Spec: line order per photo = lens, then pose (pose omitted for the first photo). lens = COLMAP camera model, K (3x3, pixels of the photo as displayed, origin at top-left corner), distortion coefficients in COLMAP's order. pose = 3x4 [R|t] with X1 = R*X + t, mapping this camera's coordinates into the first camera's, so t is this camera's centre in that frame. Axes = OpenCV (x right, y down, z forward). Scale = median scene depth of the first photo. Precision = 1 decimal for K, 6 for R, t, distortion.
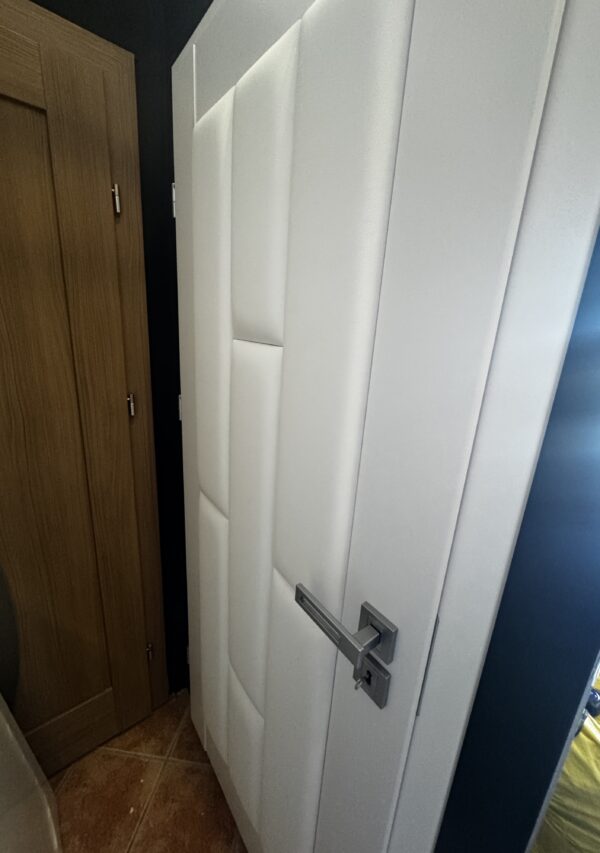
lens RADIAL K [[372.8, 0, 300.0], [0, 372.8, 426.5], [0, 0, 1]] dist [-0.000078, -0.000195]
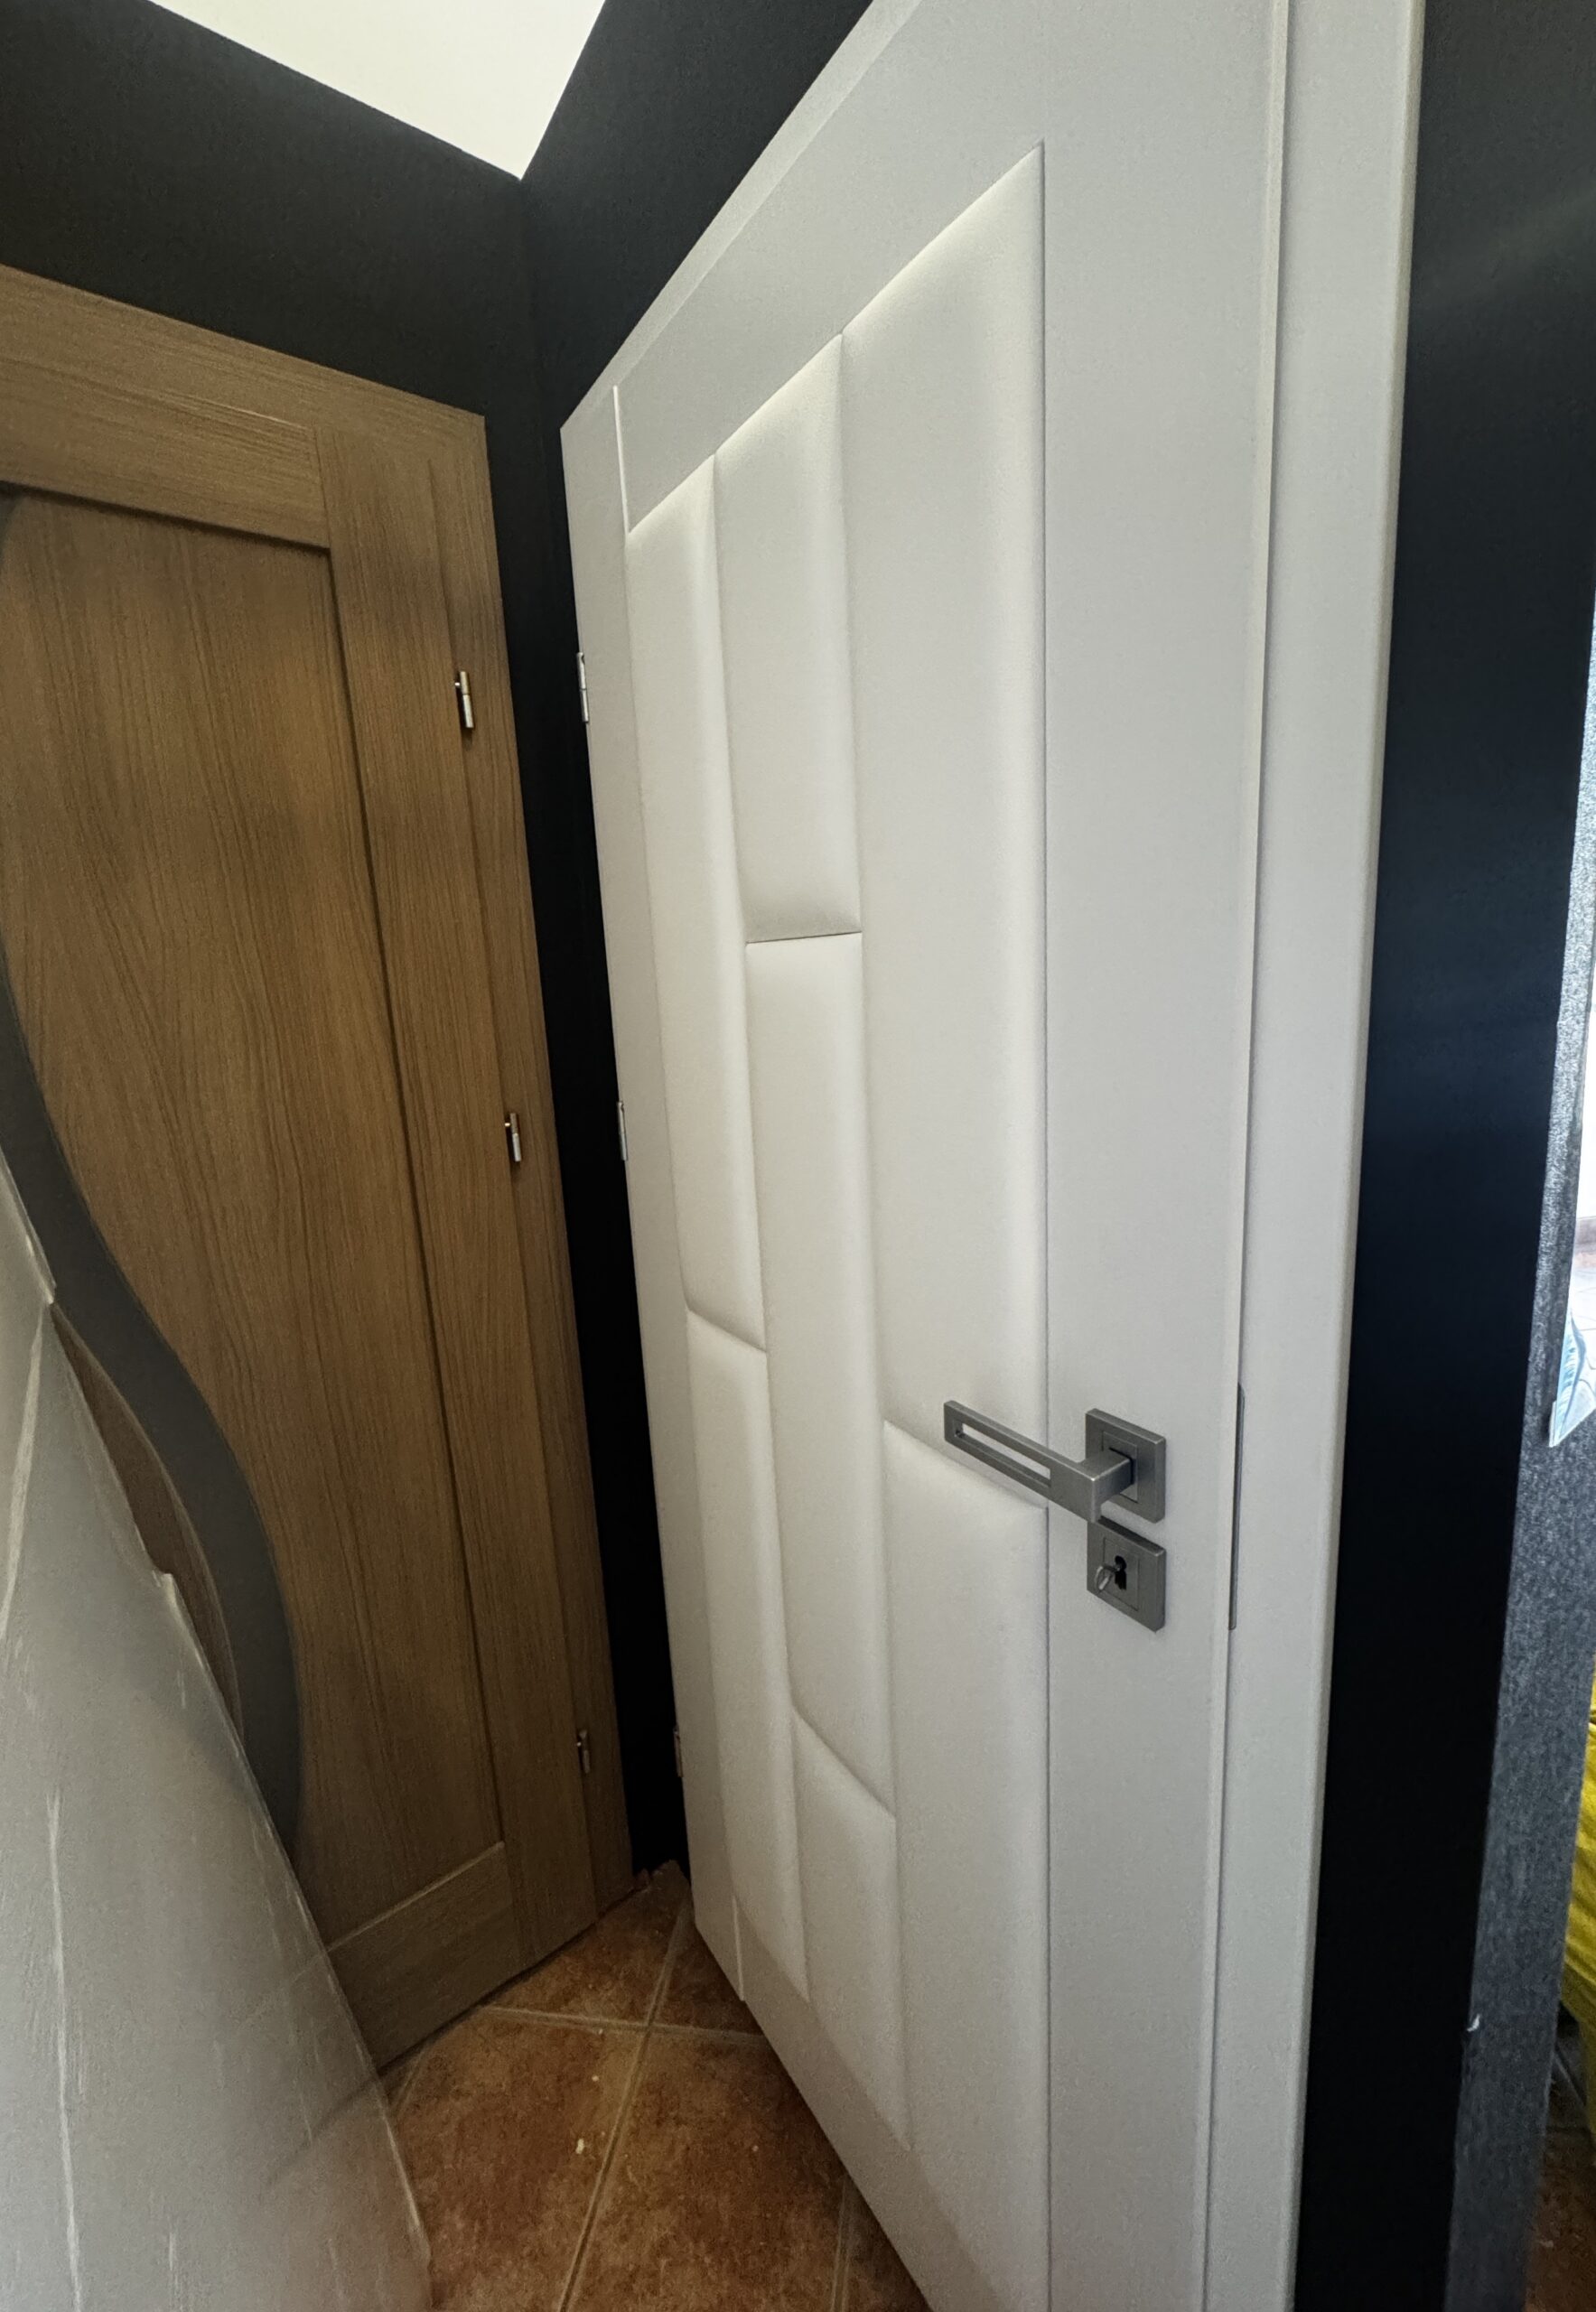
lens RADIAL K [[1013.7, 0, 798.0], [0, 1013.7, 1156.0], [0, 0, 1]] dist [-0.001420, -0.000314]
pose [[0.992454, -0.106139, -0.061402, -0.041328], [0.100273, 0.990715, -0.091810, 0.103370], [0.070577, 0.084960, 0.993882, -0.168140]]
